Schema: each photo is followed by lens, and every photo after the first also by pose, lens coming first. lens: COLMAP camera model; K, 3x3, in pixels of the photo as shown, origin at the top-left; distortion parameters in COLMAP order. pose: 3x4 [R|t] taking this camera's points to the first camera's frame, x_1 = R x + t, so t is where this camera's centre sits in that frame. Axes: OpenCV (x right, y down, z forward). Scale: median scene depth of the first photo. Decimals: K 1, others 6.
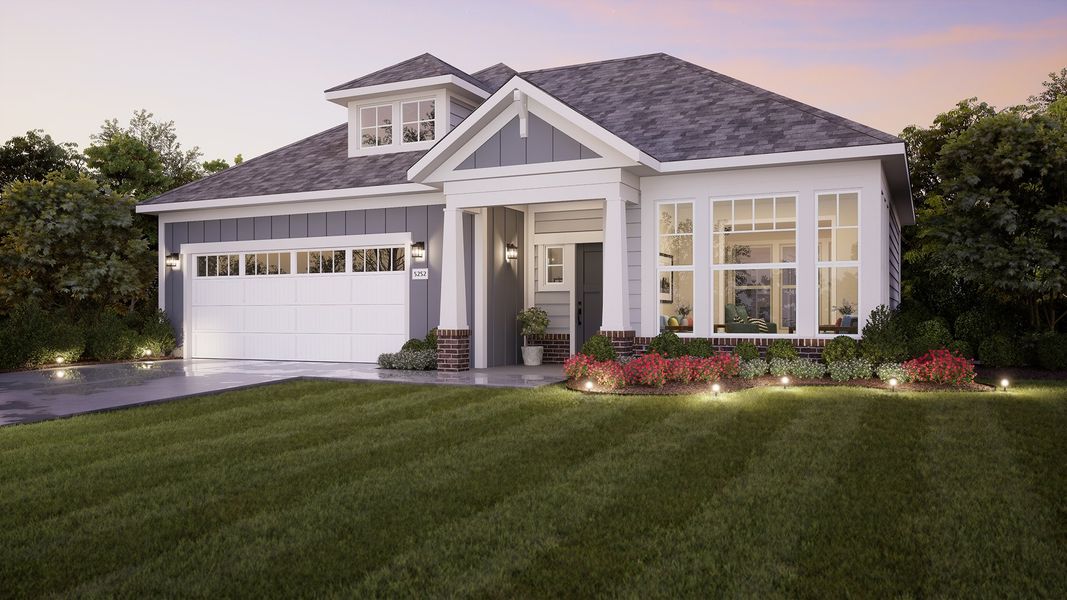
lens RADIAL K [[795.7, 0, 533.2], [0, 795.7, 295.3], [0, 0, 1]] dist [0.005224, -0.002294]
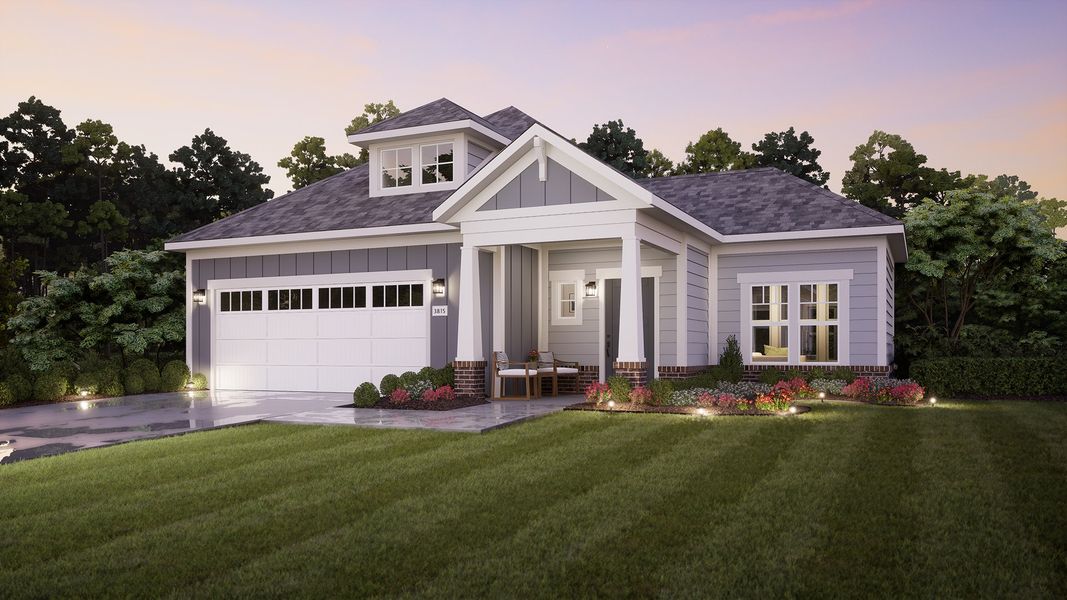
lens RADIAL K [[814.2, 0, 526.4], [0, 814.2, 321.7], [0, 0, 1]] dist [-0.000868, 0.001479]
pose [[0.999932, -0.000714, 0.011626, -0.048157], [0.000817, 0.999960, -0.008910, 0.000249], [-0.011619, 0.008919, 0.999893, -0.094907]]
